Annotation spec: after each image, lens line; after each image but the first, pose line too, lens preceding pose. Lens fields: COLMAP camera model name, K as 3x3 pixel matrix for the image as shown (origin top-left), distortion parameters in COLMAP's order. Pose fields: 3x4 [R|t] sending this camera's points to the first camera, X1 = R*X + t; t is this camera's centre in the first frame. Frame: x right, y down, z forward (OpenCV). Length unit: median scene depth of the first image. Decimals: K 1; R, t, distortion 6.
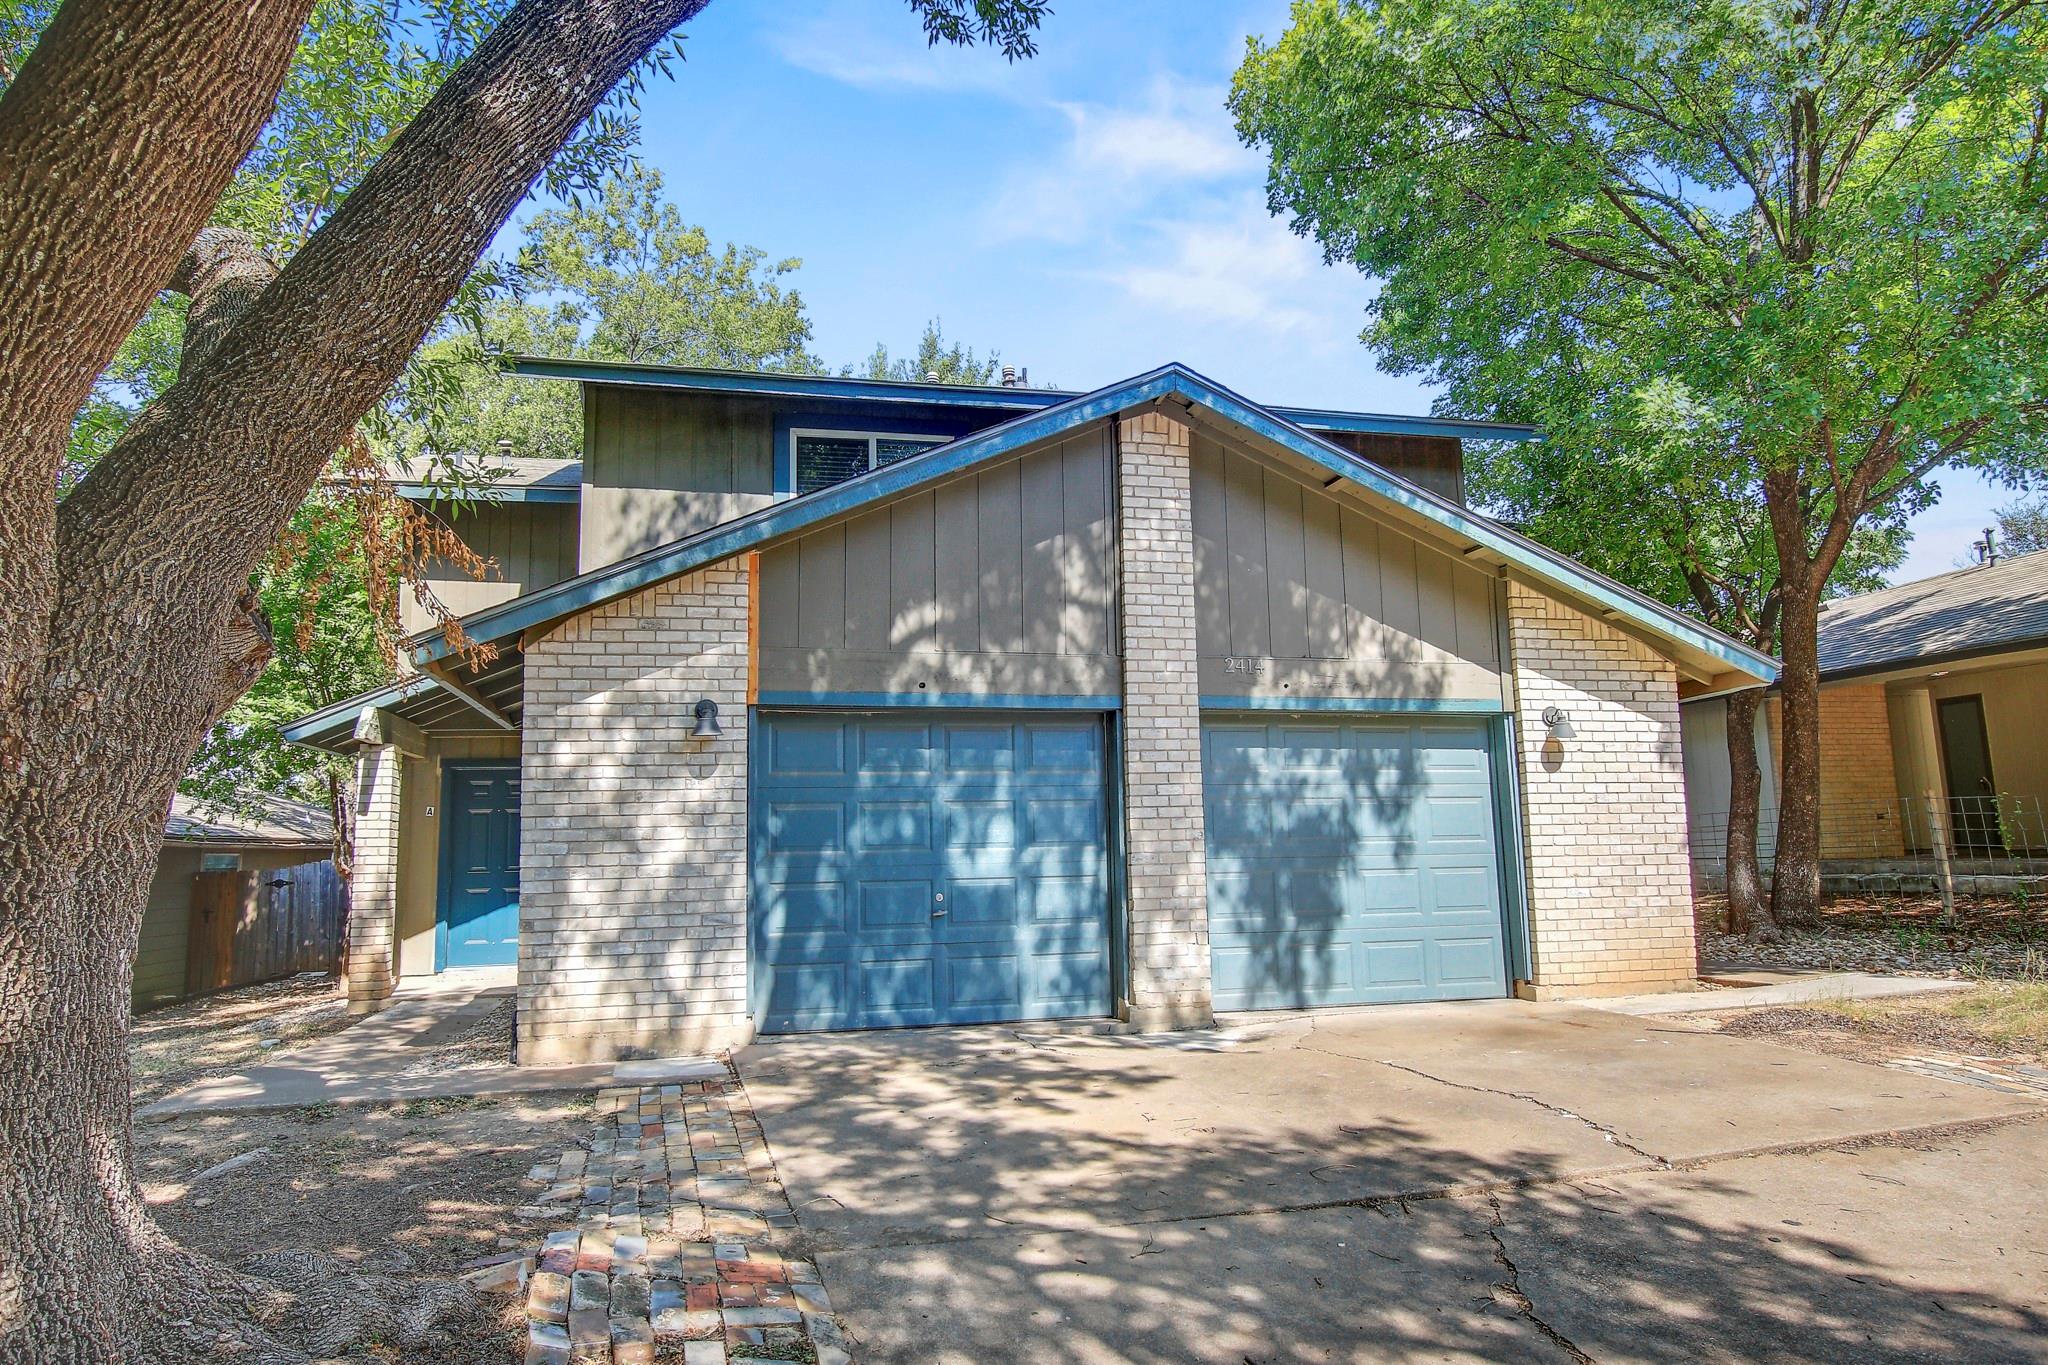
lens RADIAL K [[1218.9, 0, 1027.4], [0, 1218.9, 688.4], [0, 0, 1]] dist [-0.018667, 0.000751]
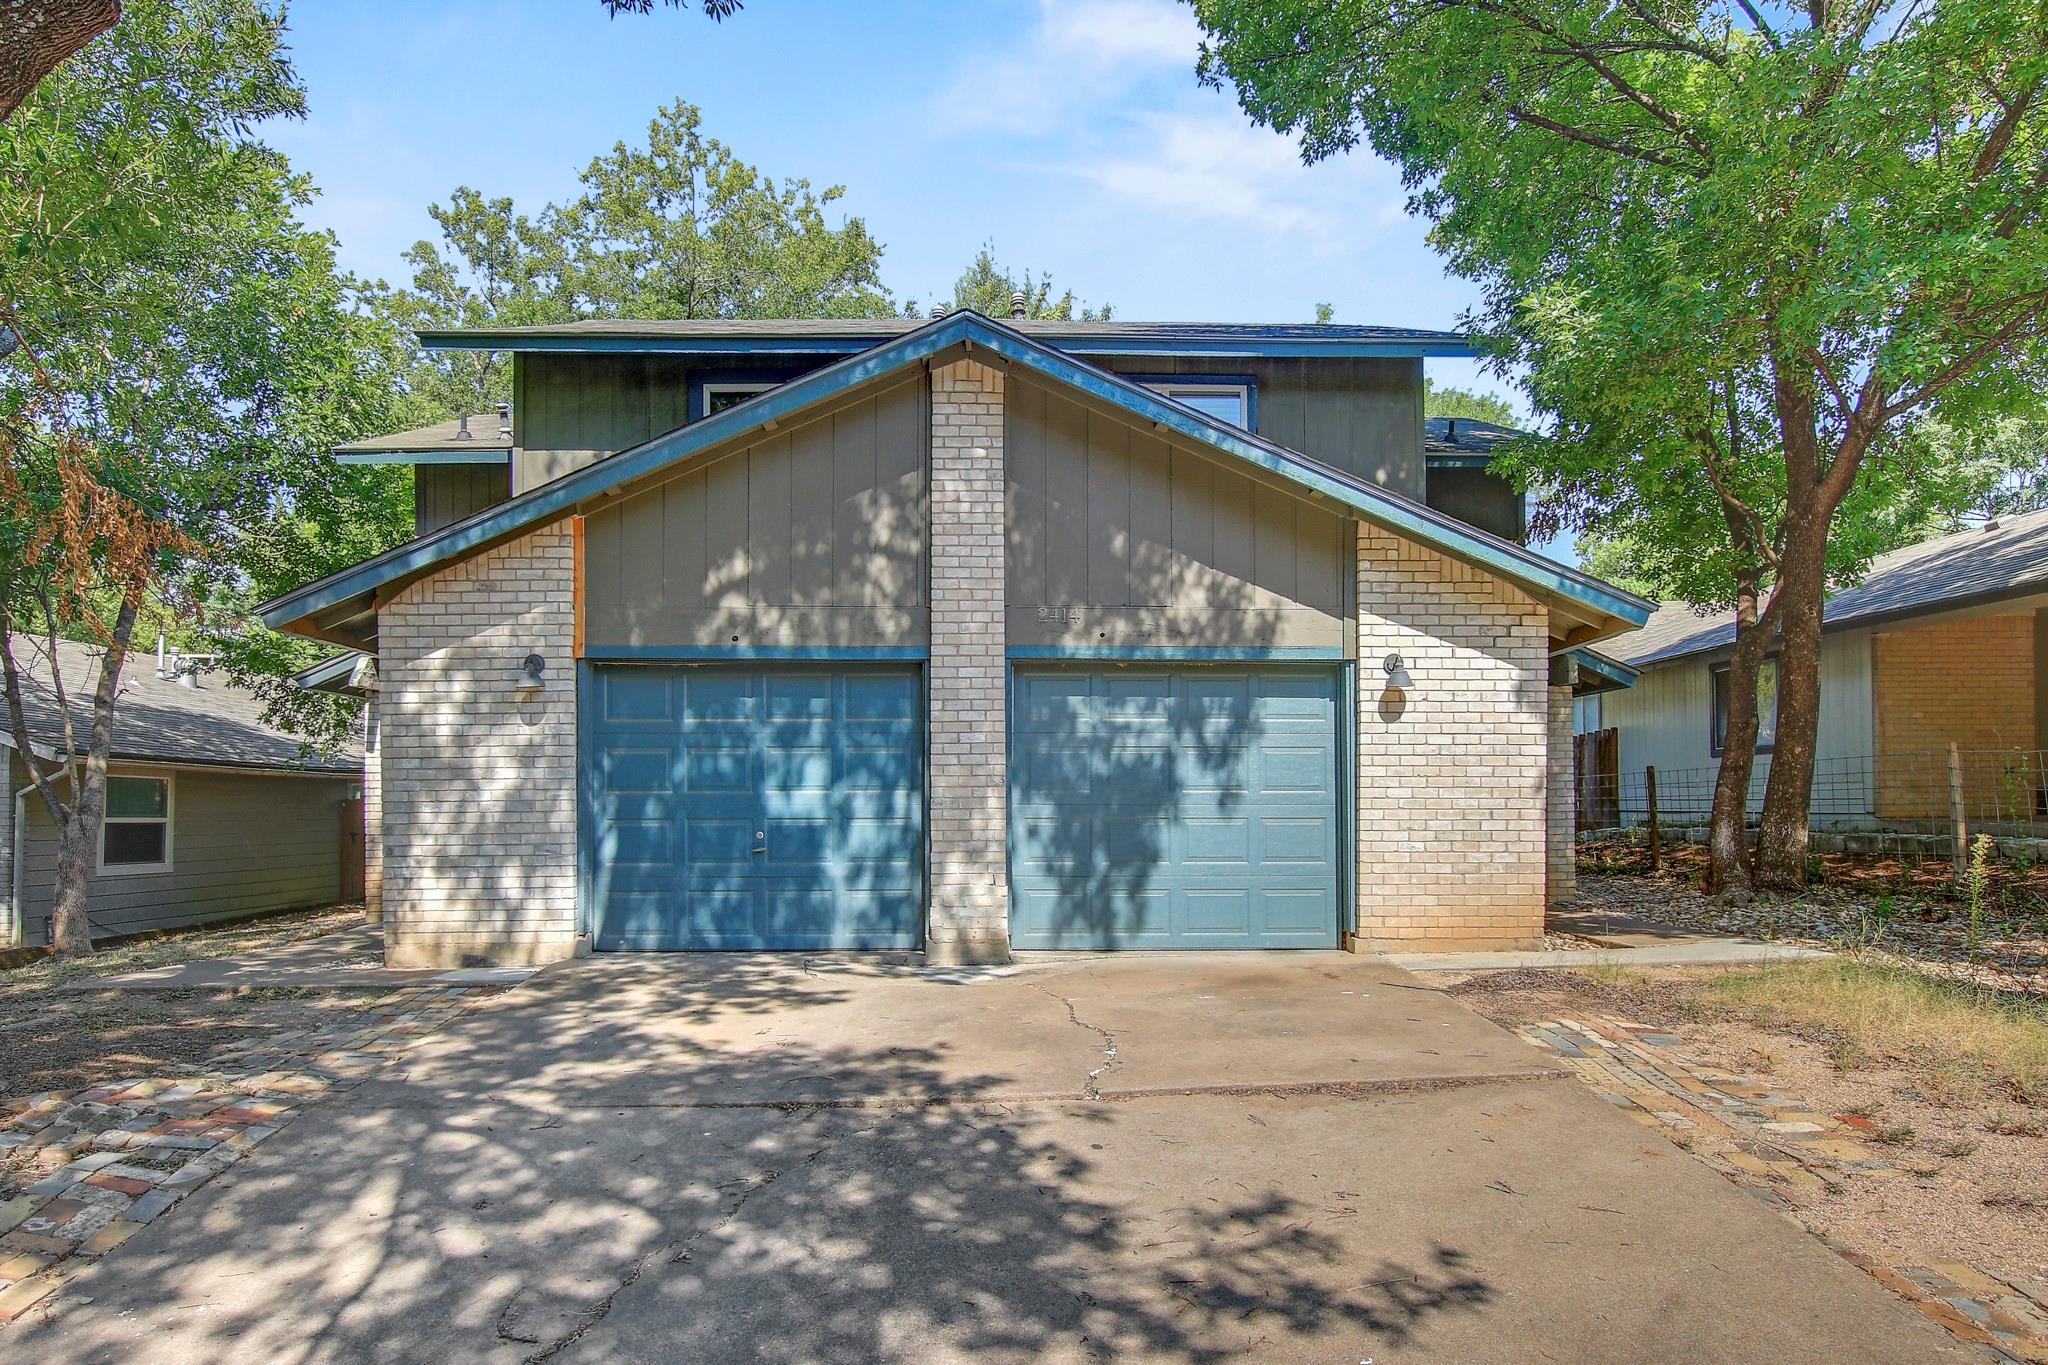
lens RADIAL K [[1274.6, 0, 1028.2], [0, 1274.6, 786.7], [0, 0, 1]] dist [-0.025725, 0.001035]
pose [[0.980037, 0.016188, -0.198157, 0.359812], [0.010119, 0.991327, 0.131028, -0.015785], [0.198560, -0.130417, 0.971373, -0.044507]]
